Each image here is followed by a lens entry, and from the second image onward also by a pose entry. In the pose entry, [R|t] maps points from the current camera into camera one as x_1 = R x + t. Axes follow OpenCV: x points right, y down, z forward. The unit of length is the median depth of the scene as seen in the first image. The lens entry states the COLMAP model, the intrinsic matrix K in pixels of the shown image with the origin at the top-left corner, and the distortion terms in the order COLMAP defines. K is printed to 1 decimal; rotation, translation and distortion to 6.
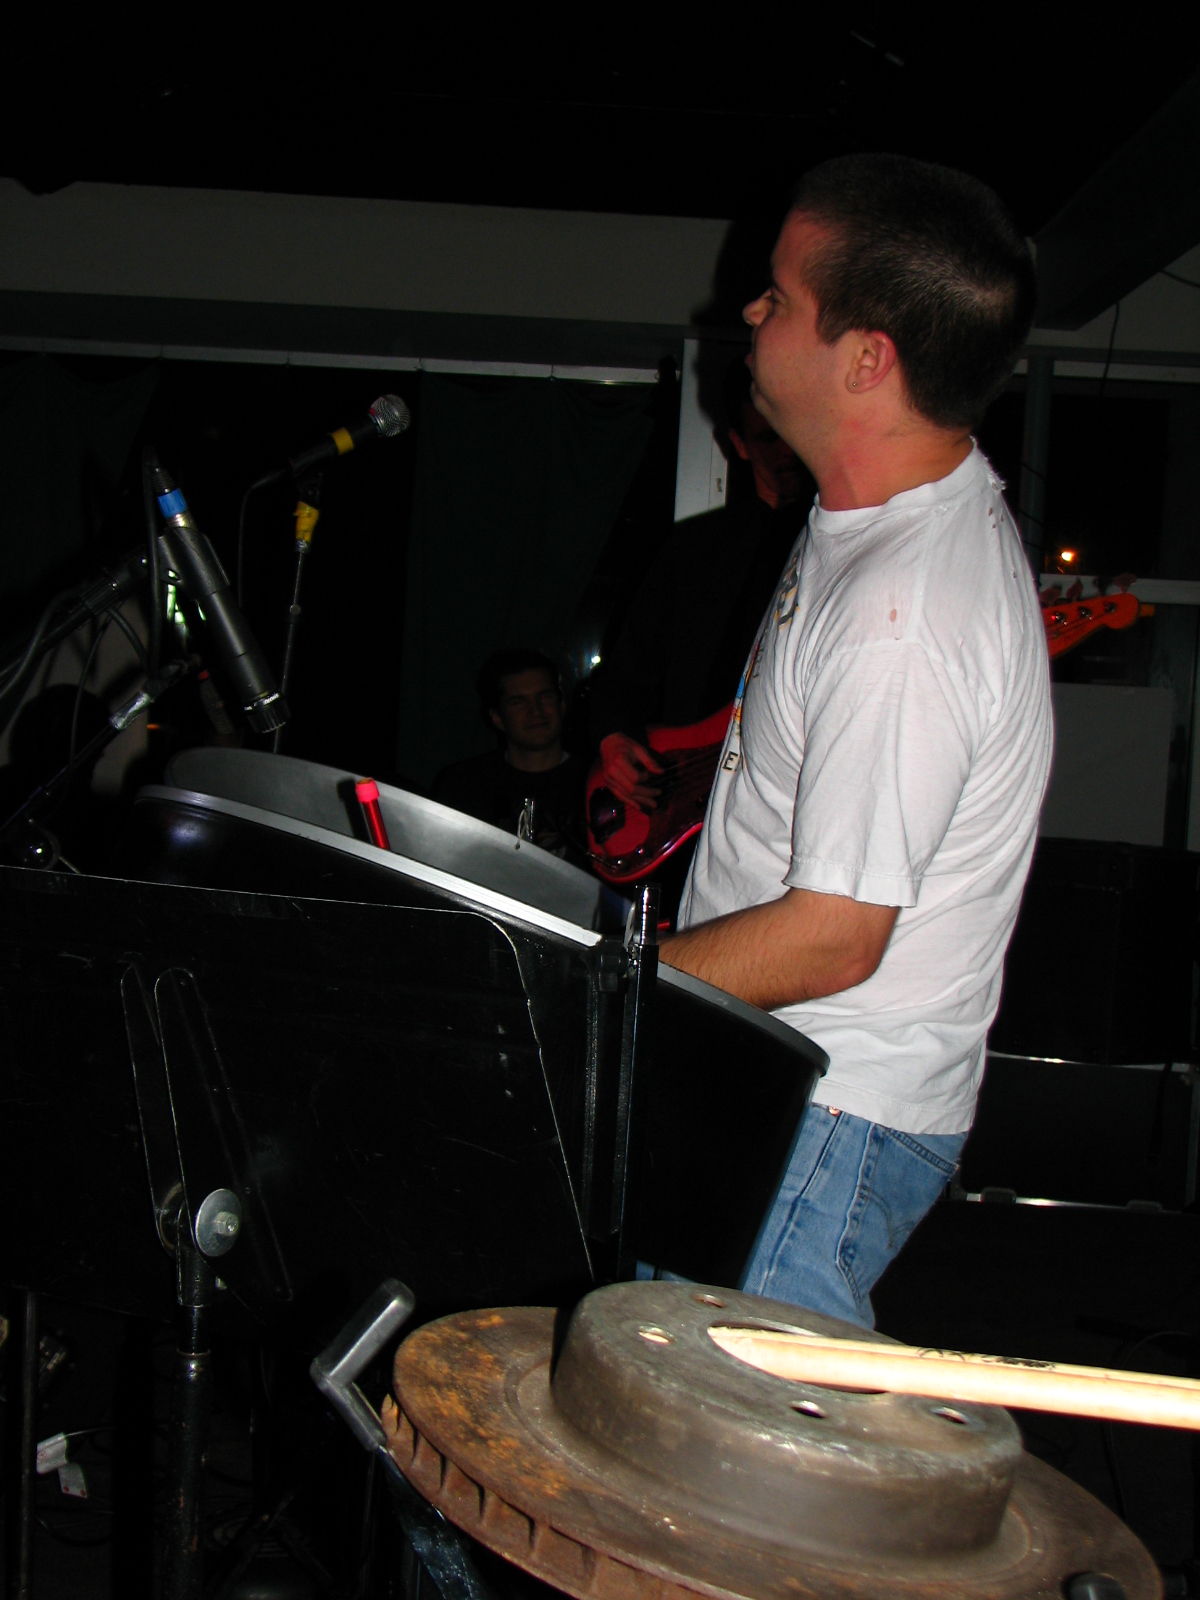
lens RADIAL K [[2548.3, 0, 600.0], [0, 2548.3, 799.4], [0, 0, 1]] dist [-0.030463, 0.000000]
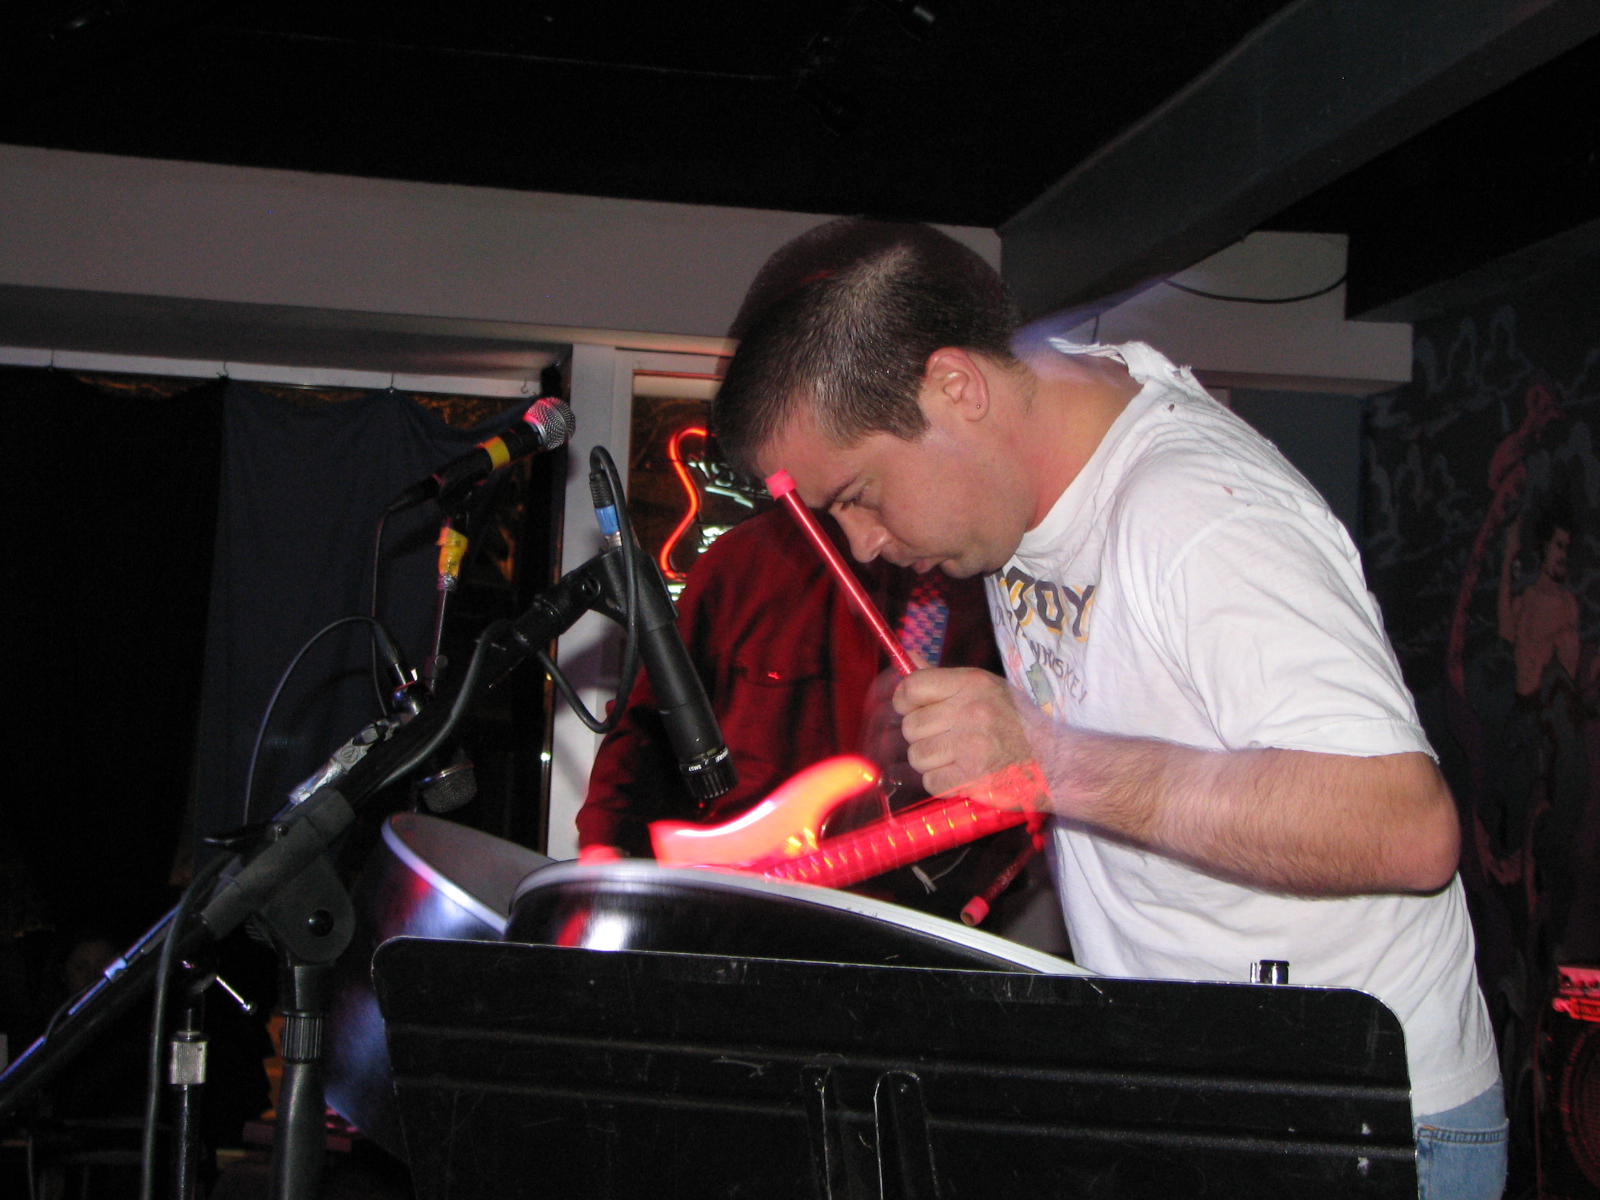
lens RADIAL K [[3186.0, 0, 800.1], [0, 3186.0, 600.5], [0, 0, 1]] dist [0.062226, 0.000000]
pose [[0.984314, 0.001194, 0.176419, -0.185162], [0.016573, 0.994929, -0.099203, 0.008308], [-0.175643, 0.100571, 0.979303, -0.007916]]
